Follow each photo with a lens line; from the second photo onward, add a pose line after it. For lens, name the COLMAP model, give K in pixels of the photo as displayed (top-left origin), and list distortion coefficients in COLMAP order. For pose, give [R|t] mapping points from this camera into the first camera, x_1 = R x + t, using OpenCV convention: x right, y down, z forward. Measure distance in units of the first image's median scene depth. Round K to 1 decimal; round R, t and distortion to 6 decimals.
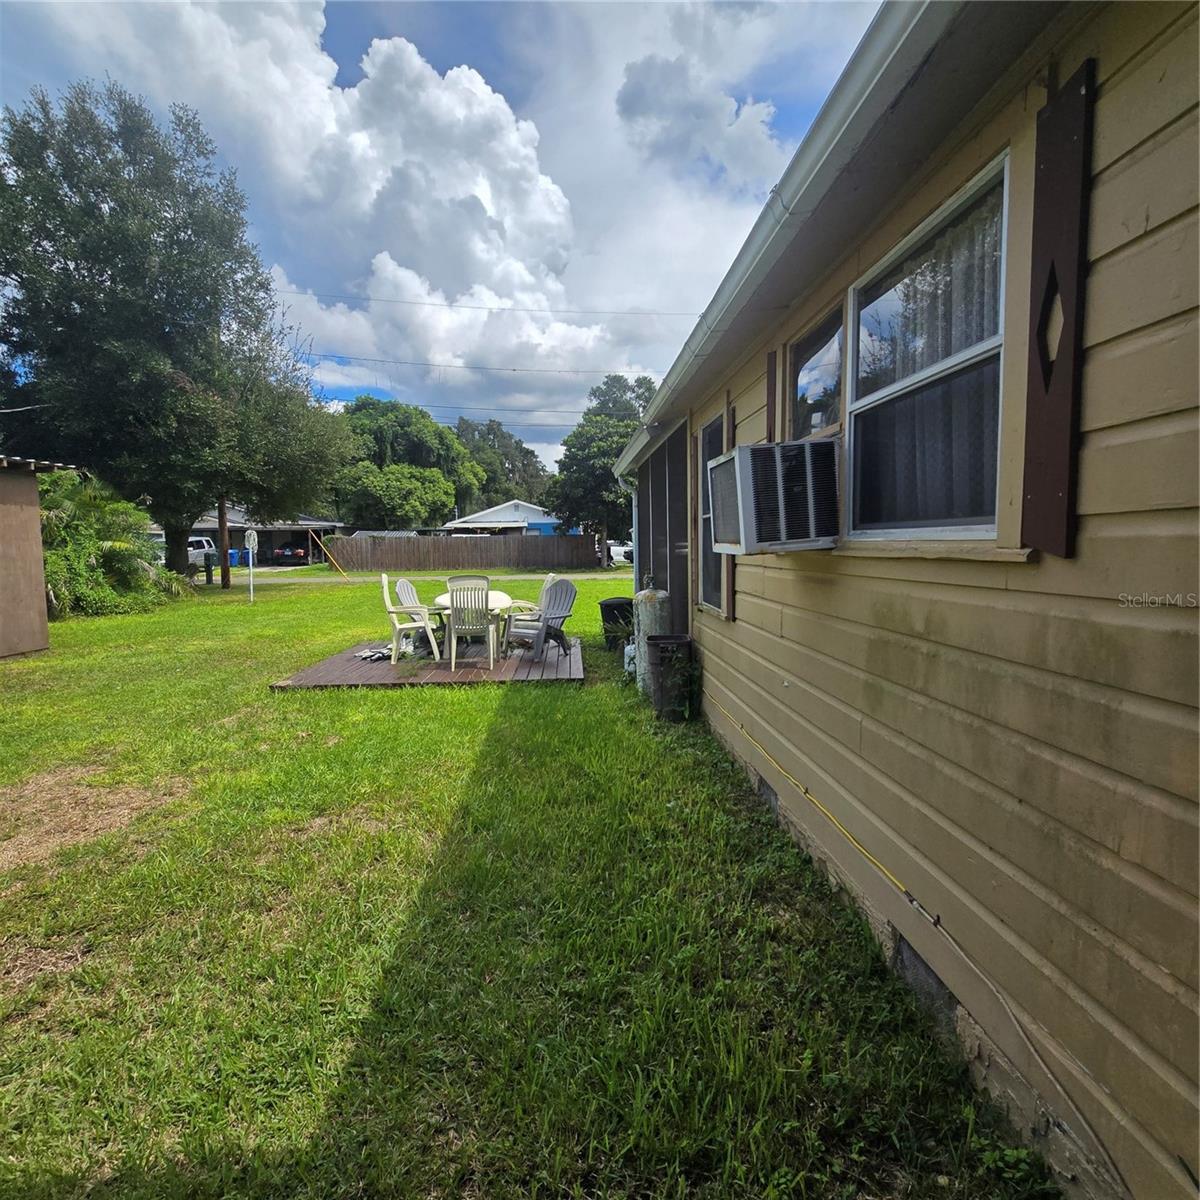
lens RADIAL K [[654.0, 0, 602.3], [0, 654.0, 596.1], [0, 0, 1]] dist [0.001752, -0.003284]
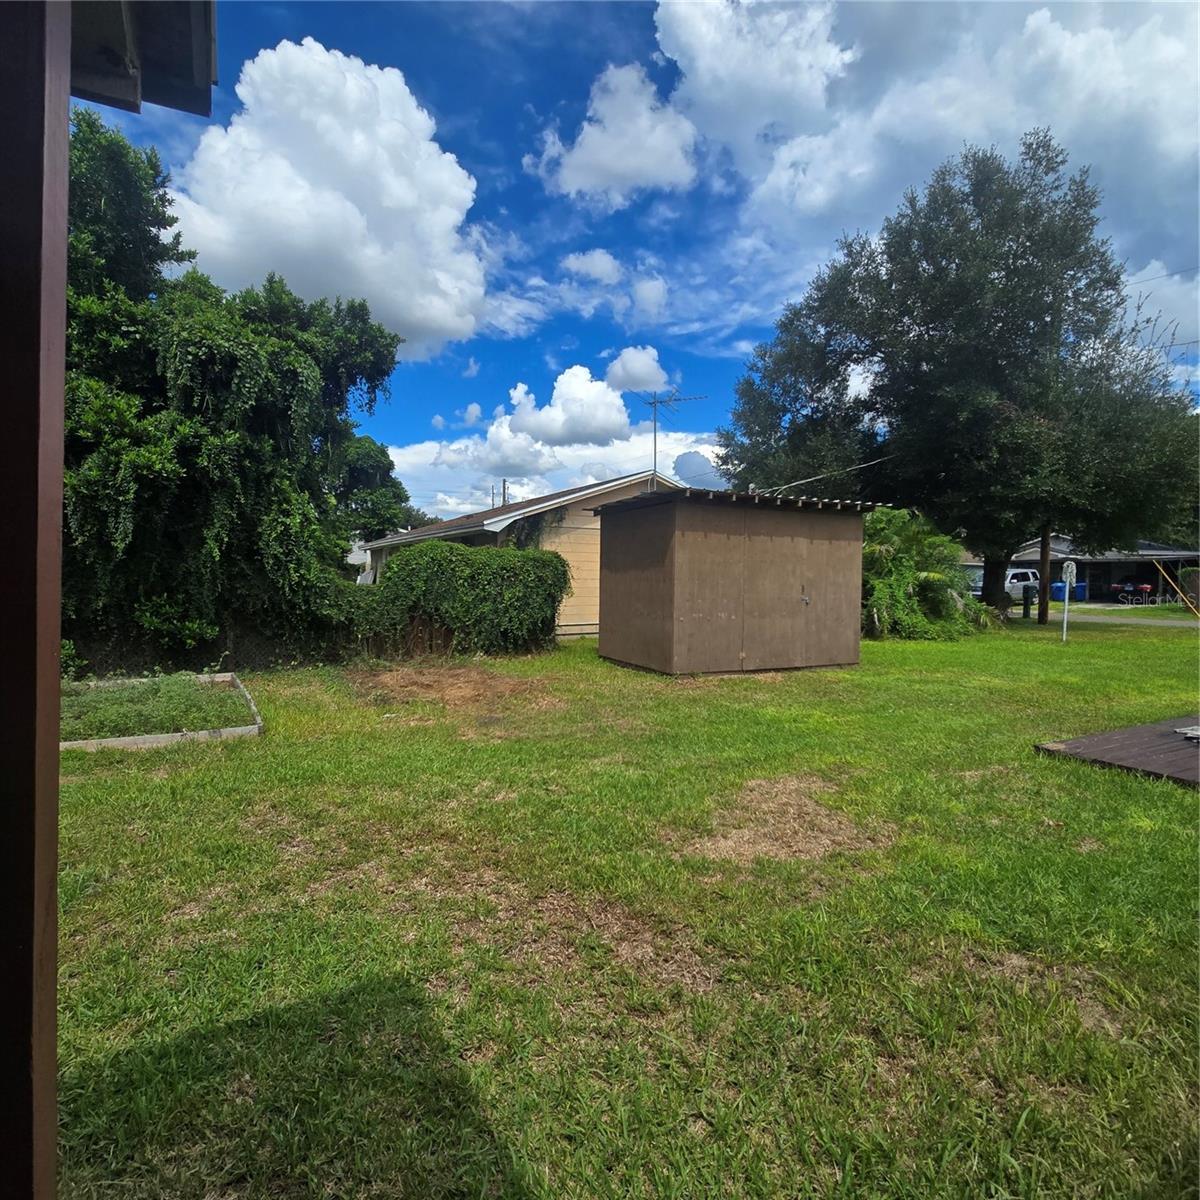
lens RADIAL K [[654.0, 0, 602.3], [0, 654.0, 596.1], [0, 0, 1]] dist [0.001752, -0.003284]
pose [[0.423399, 0.041917, -0.904973, 0.001602], [-0.086254, 0.996256, 0.005791, -0.004046], [0.901828, 0.075605, 0.425430, 0.056545]]
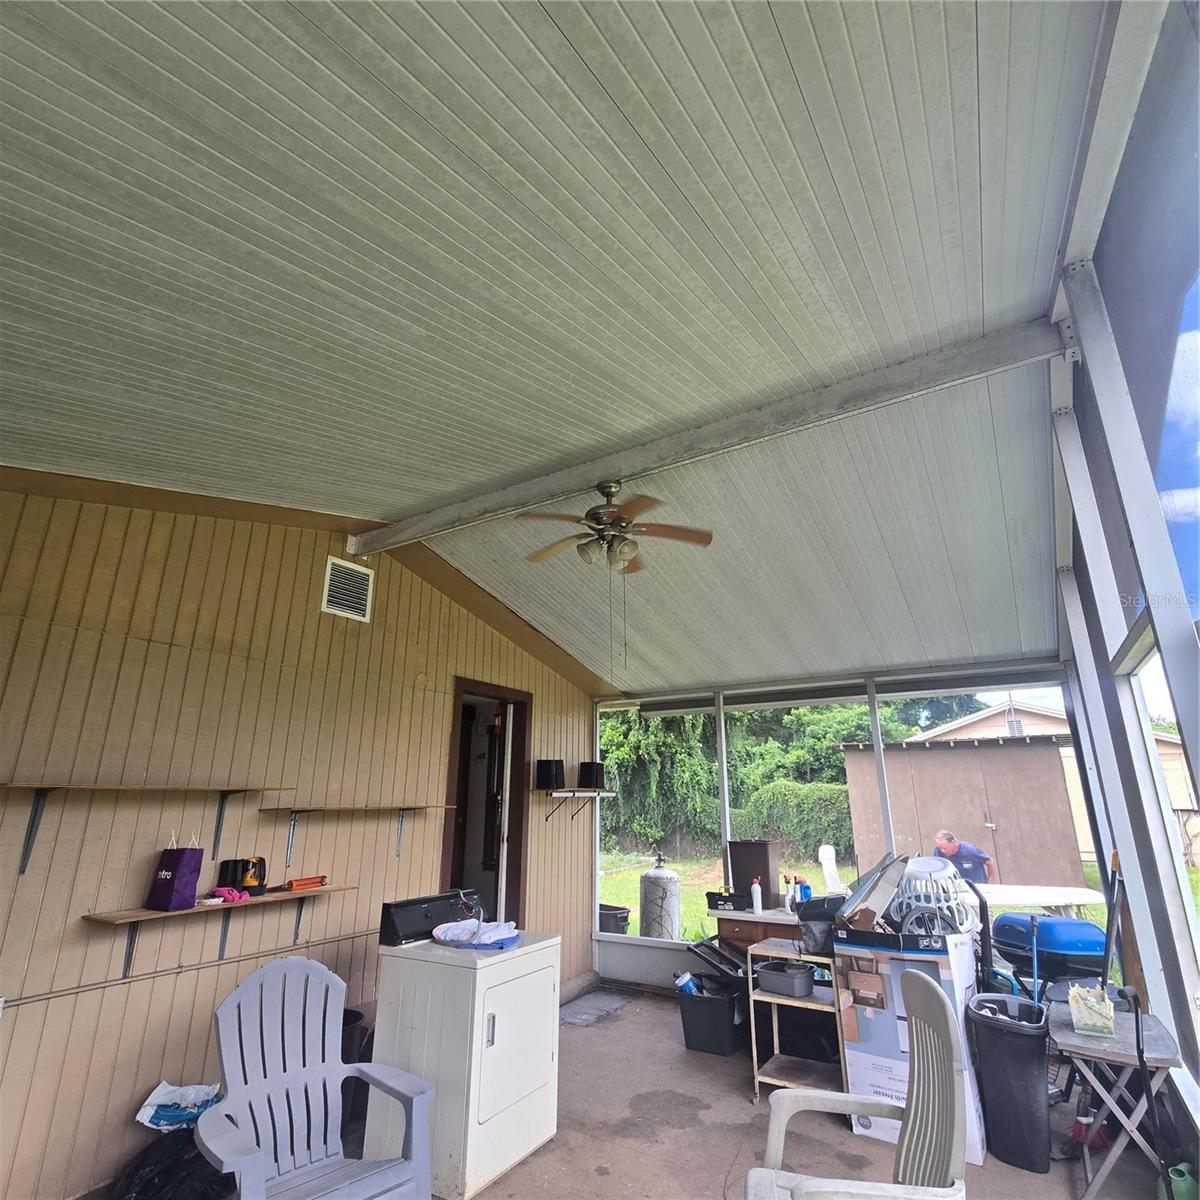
lens RADIAL K [[654.0, 0, 602.3], [0, 654.0, 596.1], [0, 0, 1]] dist [0.001752, -0.003284]
pose [[-0.583002, -0.225802, -0.780463, 0.359851], [-0.055637, 0.969445, -0.238917, -0.061174], [0.810563, -0.095867, -0.577751, 0.569039]]
